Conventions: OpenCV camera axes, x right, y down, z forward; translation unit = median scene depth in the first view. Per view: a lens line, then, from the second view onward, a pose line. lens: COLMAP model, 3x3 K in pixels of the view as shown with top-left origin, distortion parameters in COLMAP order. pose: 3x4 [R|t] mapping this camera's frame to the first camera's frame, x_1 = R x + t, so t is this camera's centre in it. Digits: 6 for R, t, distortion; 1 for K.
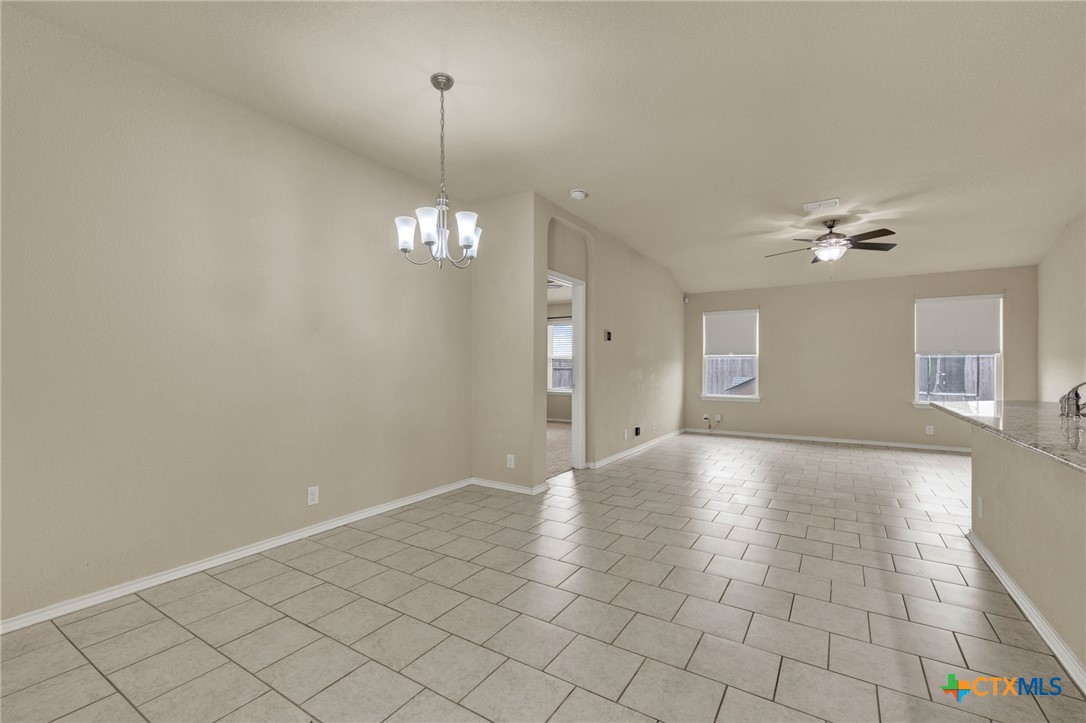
lens RADIAL K [[464.5, 0, 538.7], [0, 464.5, 368.1], [0, 0, 1]] dist [0.000137, -0.000154]
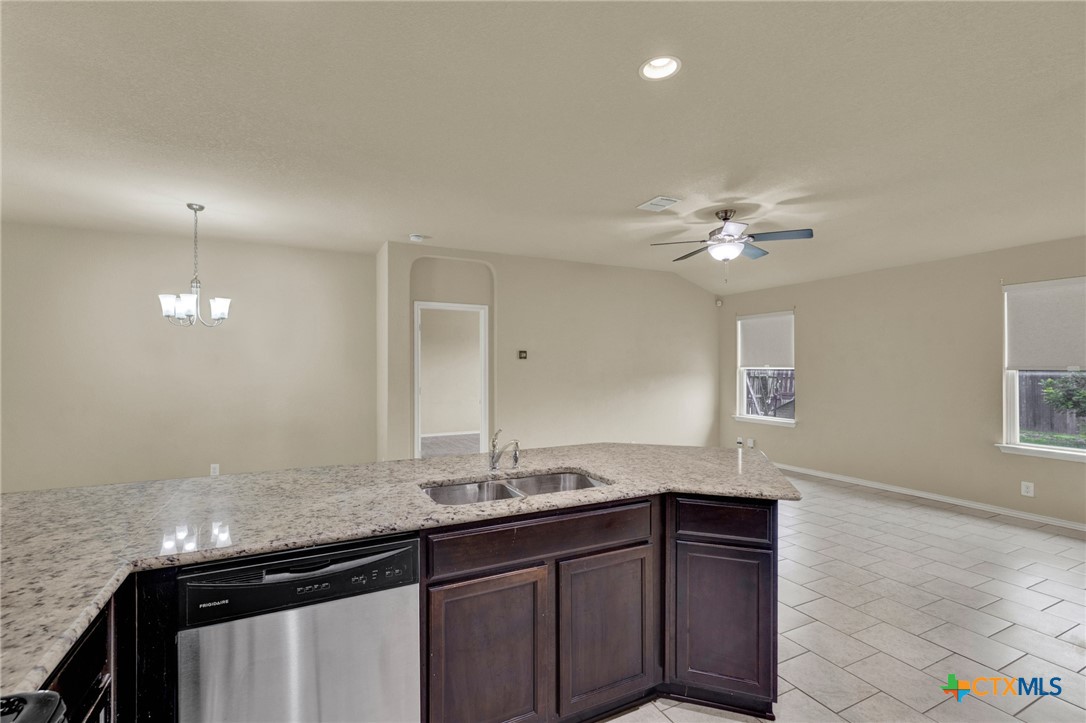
lens RADIAL K [[464.5, 0, 537.2], [0, 464.5, 362.2], [0, 0, 1]] dist [0.000137, -0.000154]
pose [[0.863886, -0.003796, -0.503672, 0.539746], [-0.004088, 0.999886, -0.014546, -0.027705], [0.503670, 0.014625, 0.863772, 0.093851]]
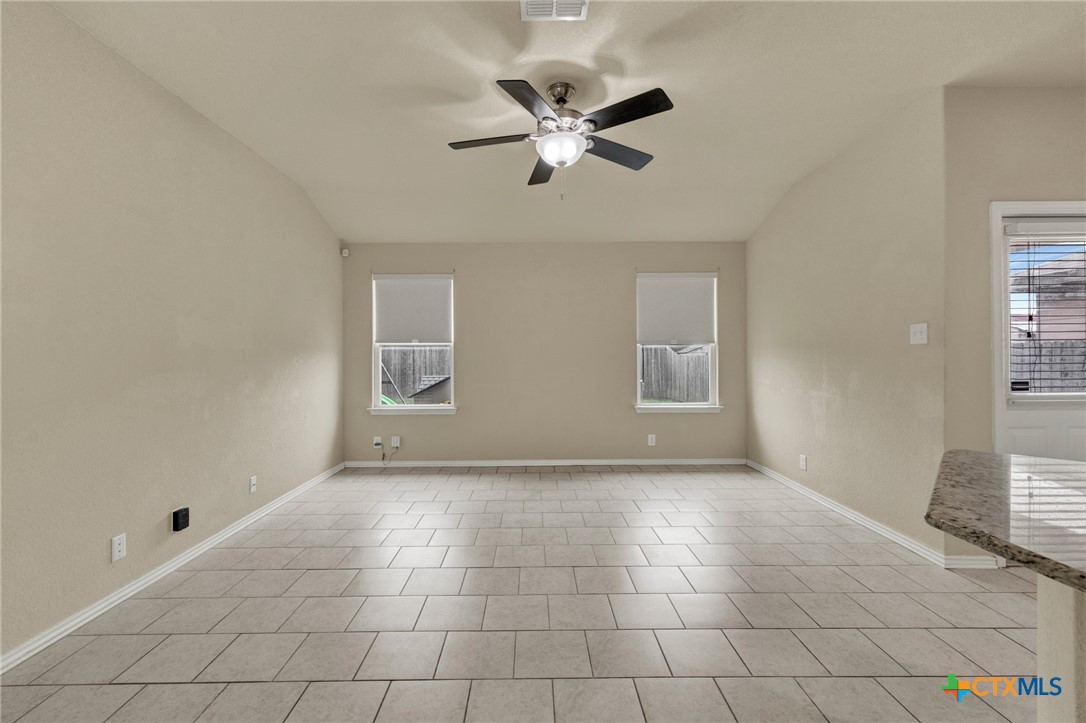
lens RADIAL K [[464.5, 0, 530.4], [0, 464.5, 351.6], [0, 0, 1]] dist [0.000137, -0.000154]
pose [[0.842270, -0.001763, 0.539053, 0.225625], [0.008651, 0.999910, -0.010247, -0.009502], [-0.538987, 0.013294, 0.842209, 0.413844]]
